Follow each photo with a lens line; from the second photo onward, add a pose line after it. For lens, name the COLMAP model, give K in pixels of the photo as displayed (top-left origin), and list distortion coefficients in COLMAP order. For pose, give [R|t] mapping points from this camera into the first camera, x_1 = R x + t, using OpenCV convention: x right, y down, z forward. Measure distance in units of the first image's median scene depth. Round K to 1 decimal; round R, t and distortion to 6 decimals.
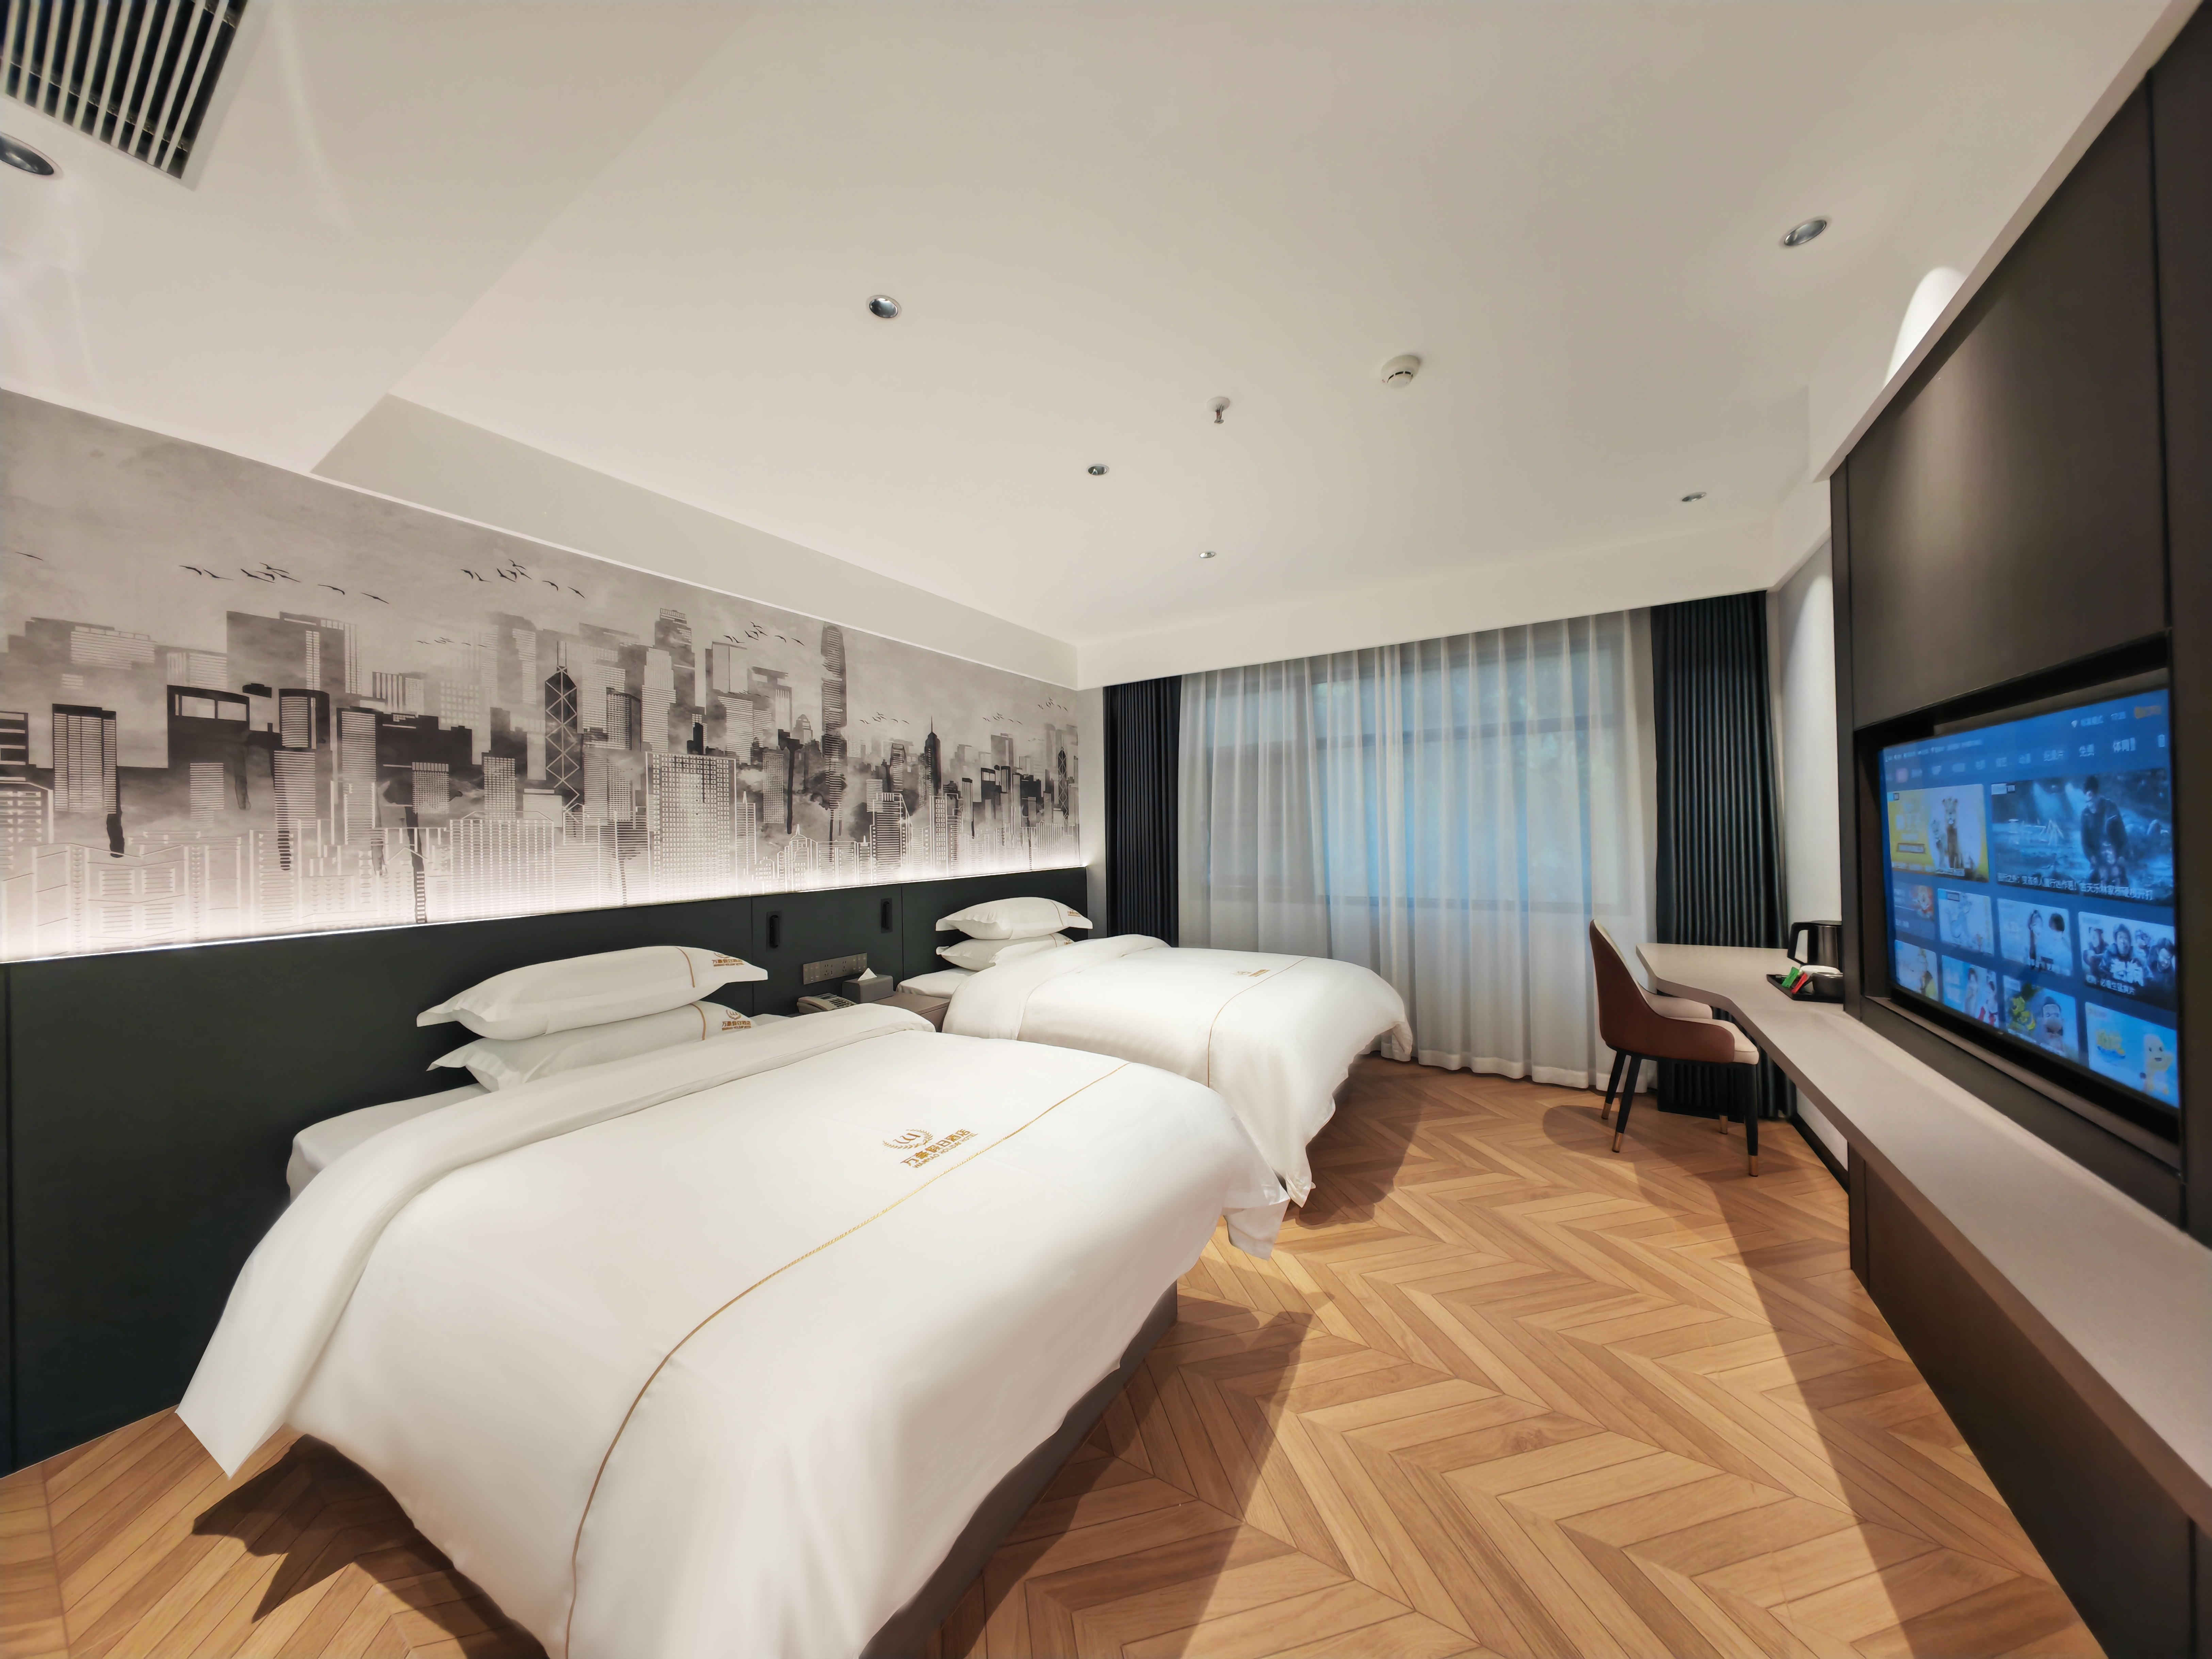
lens RADIAL K [[724.2, 0, 1112.1], [0, 724.2, 827.0], [0, 0, 1]] dist [-0.001380, 0.000075]
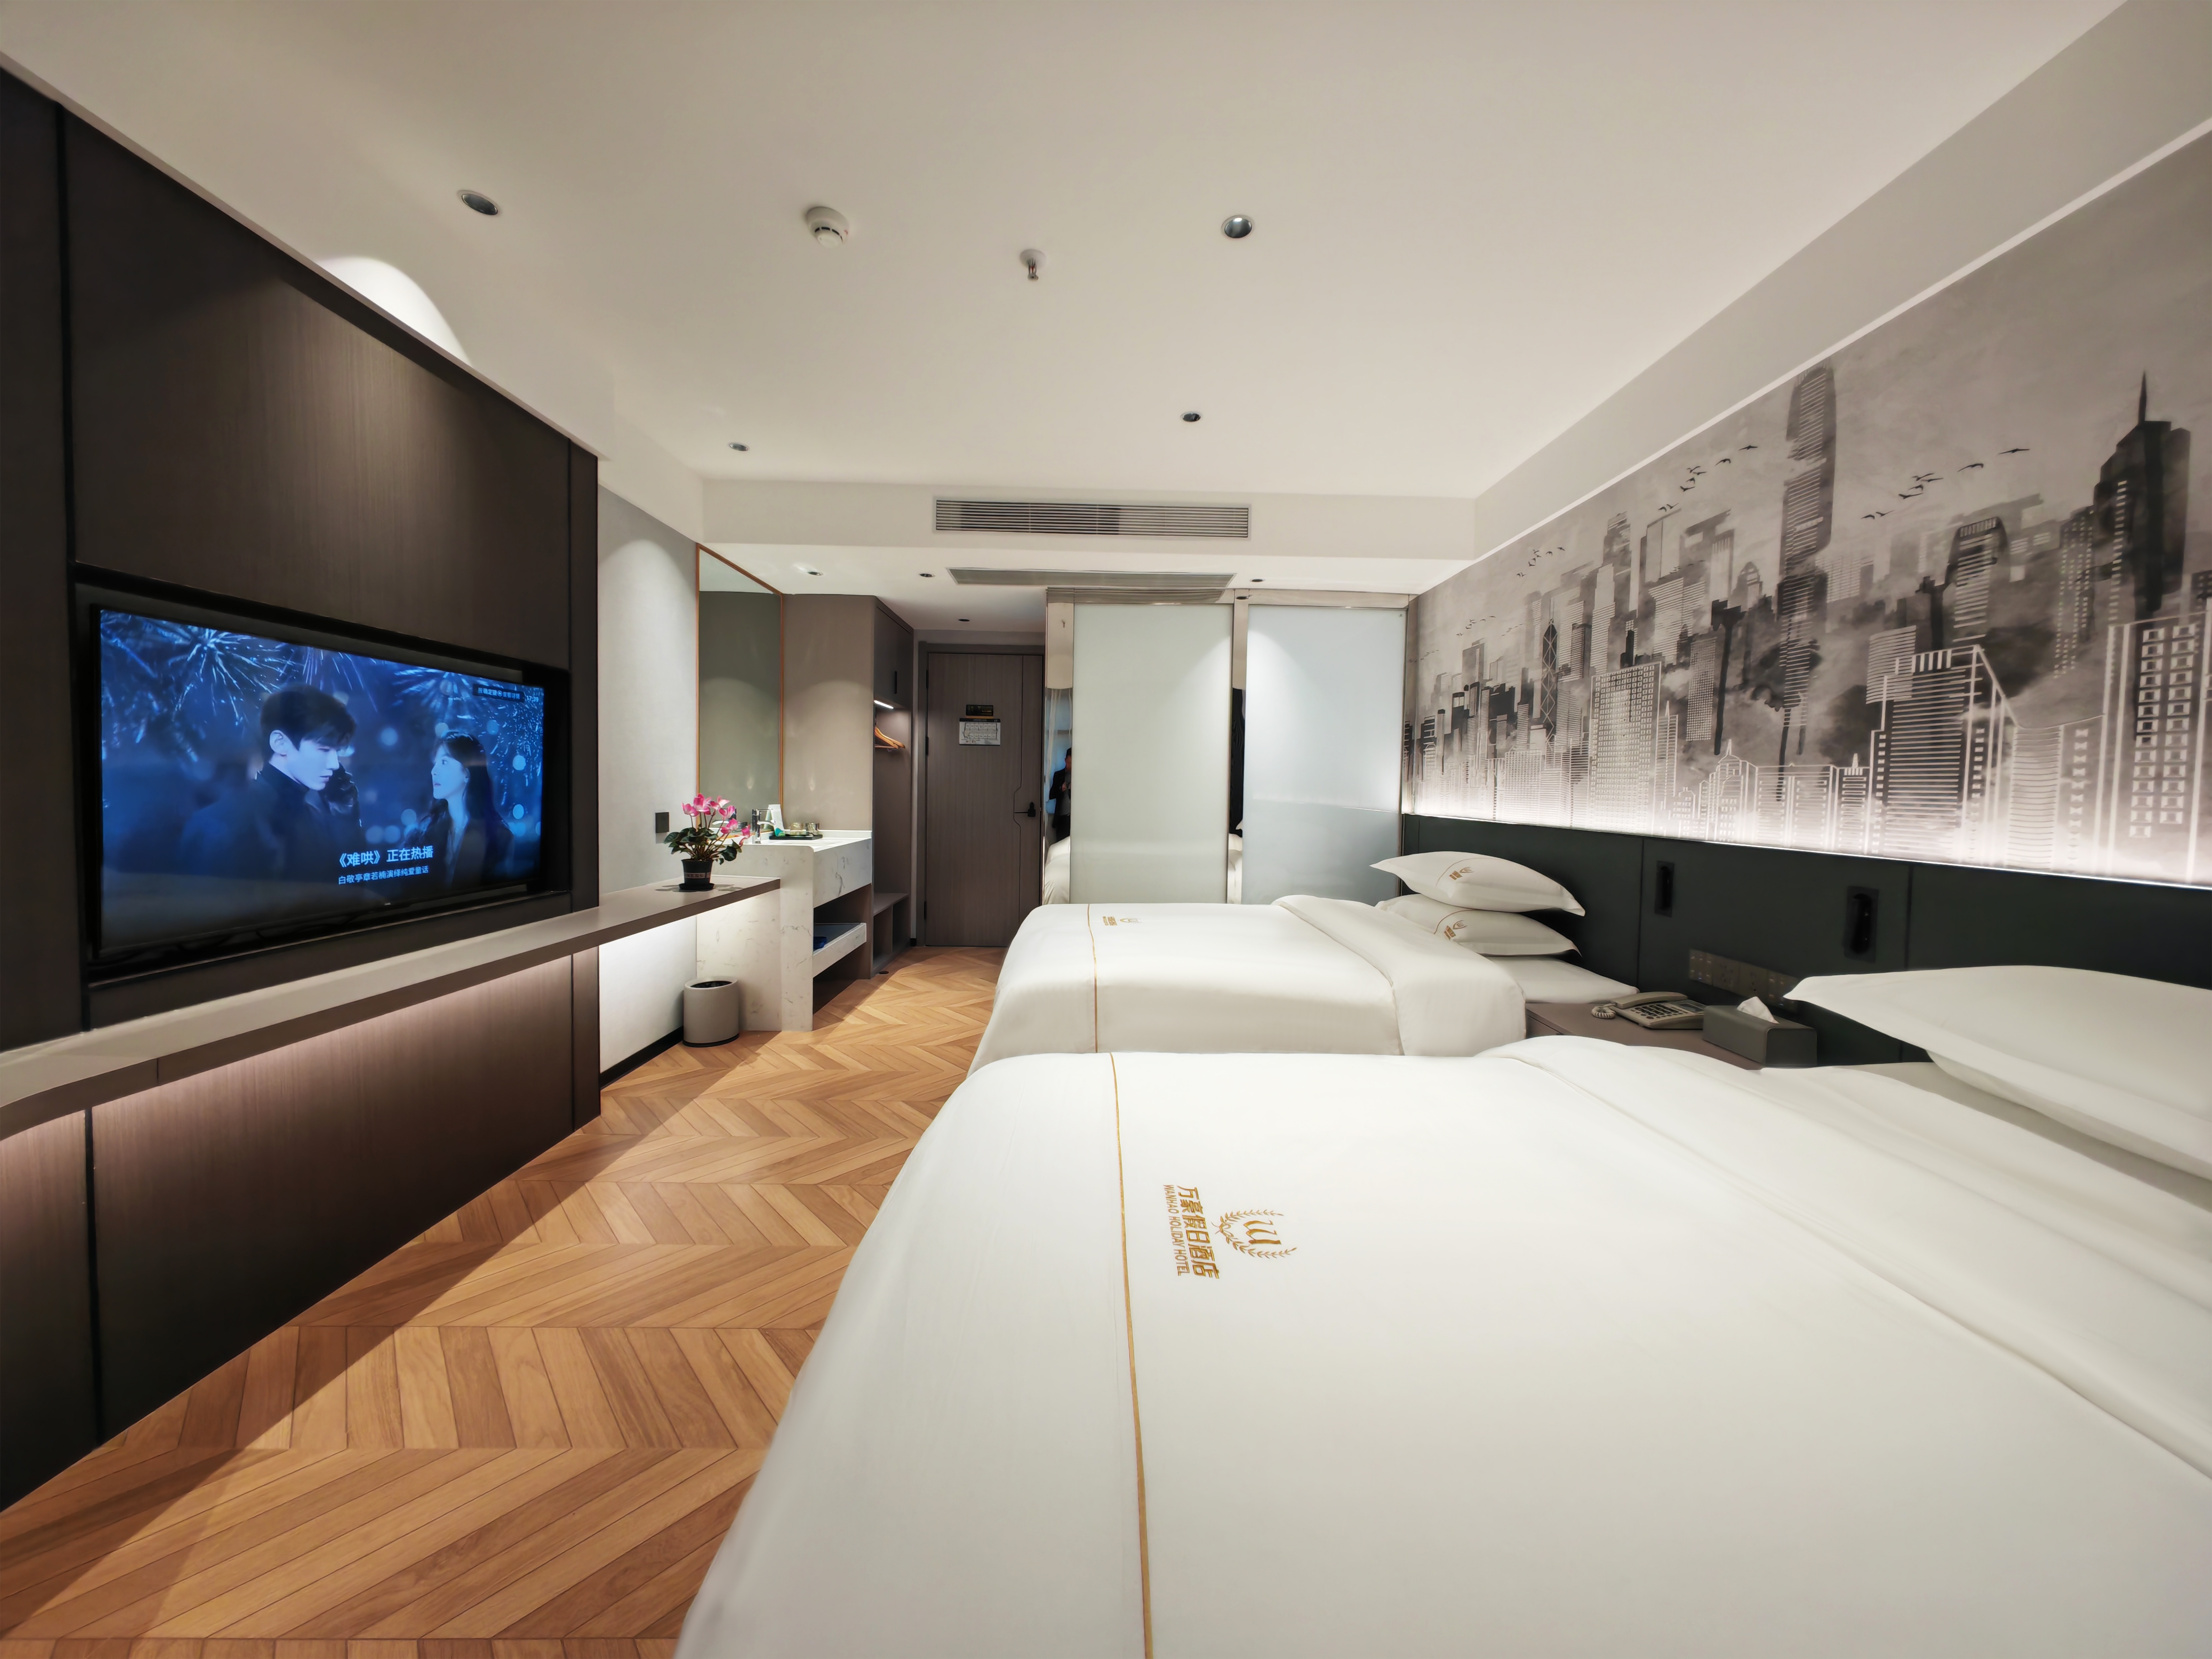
lens RADIAL K [[742.1, 0, 1110.1], [0, 742.1, 810.1], [0, 0, 1]] dist [-0.000215, -0.000011]
pose [[-0.843538, 0.021575, -0.536635, 0.446007], [0.001595, 0.999289, 0.037669, 0.038395], [0.537066, 0.030919, -0.842973, 1.444565]]
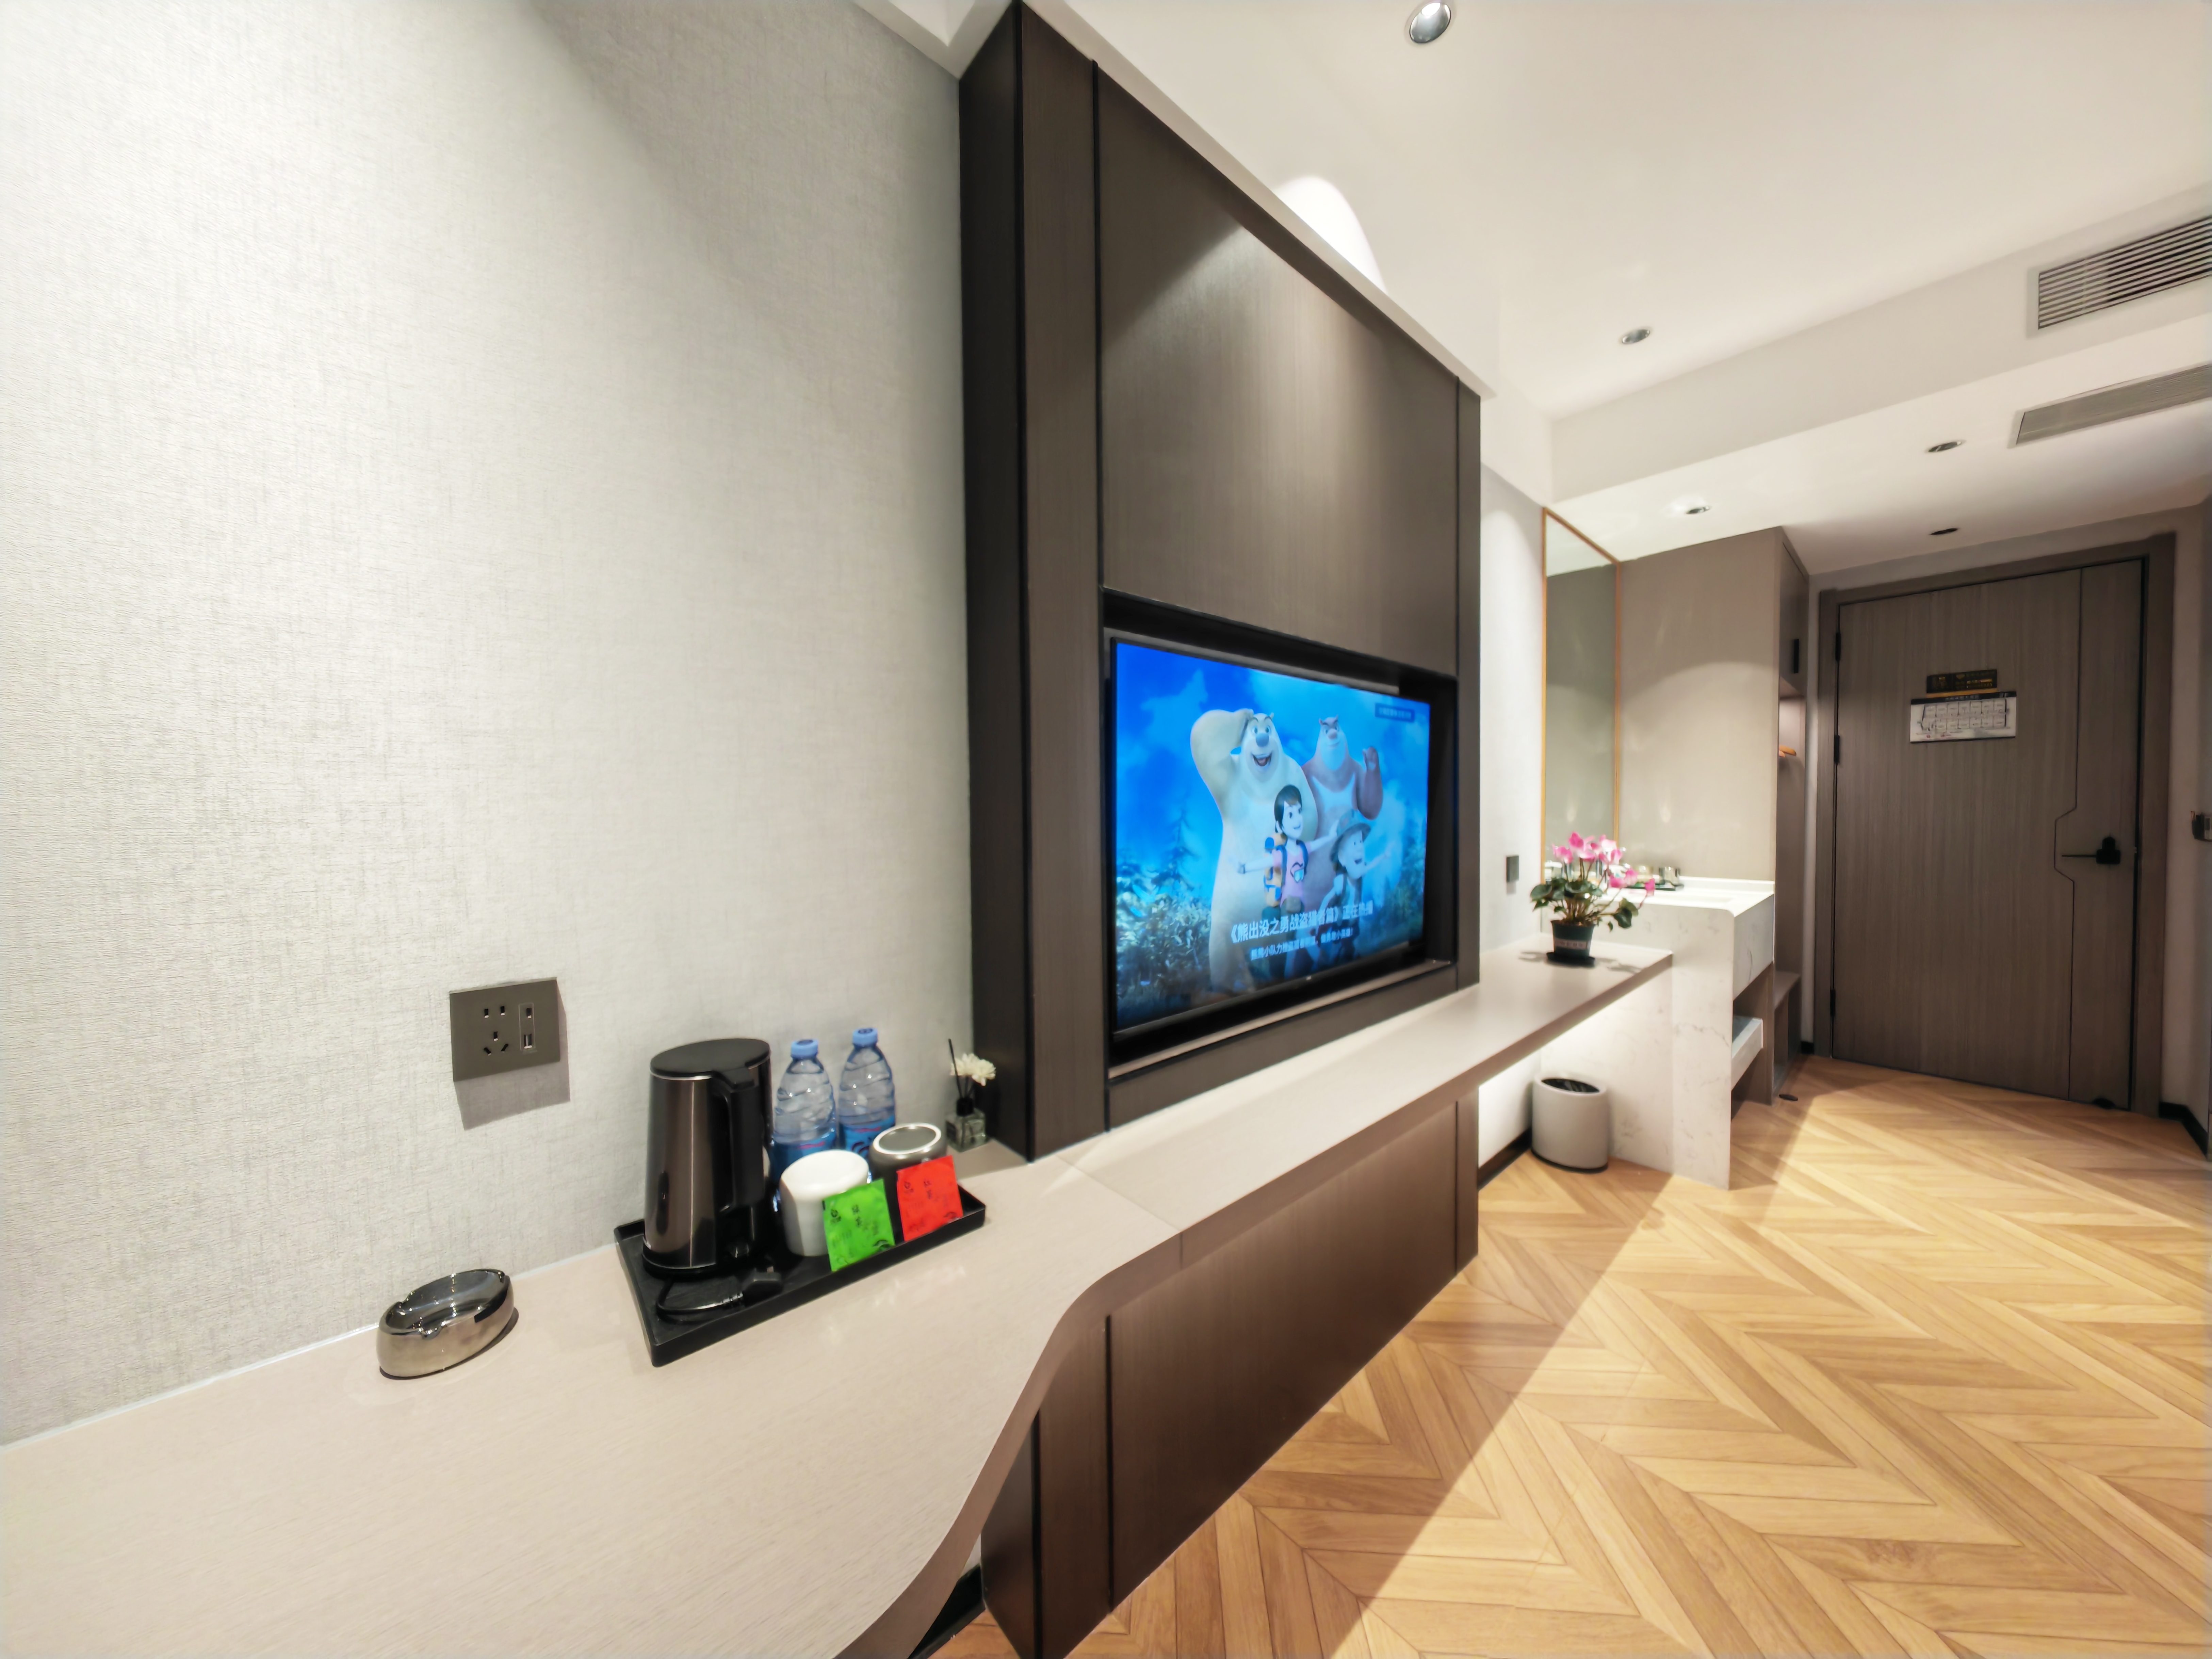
lens RADIAL K [[724.2, 0, 1112.1], [0, 724.2, 827.0], [0, 0, 1]] dist [-0.001380, 0.000075]
pose [[-0.954844, 0.021037, 0.296361, 0.618919], [0.026605, 0.999537, 0.014765, 0.023799], [-0.295913, 0.021982, -0.954962, 1.081313]]
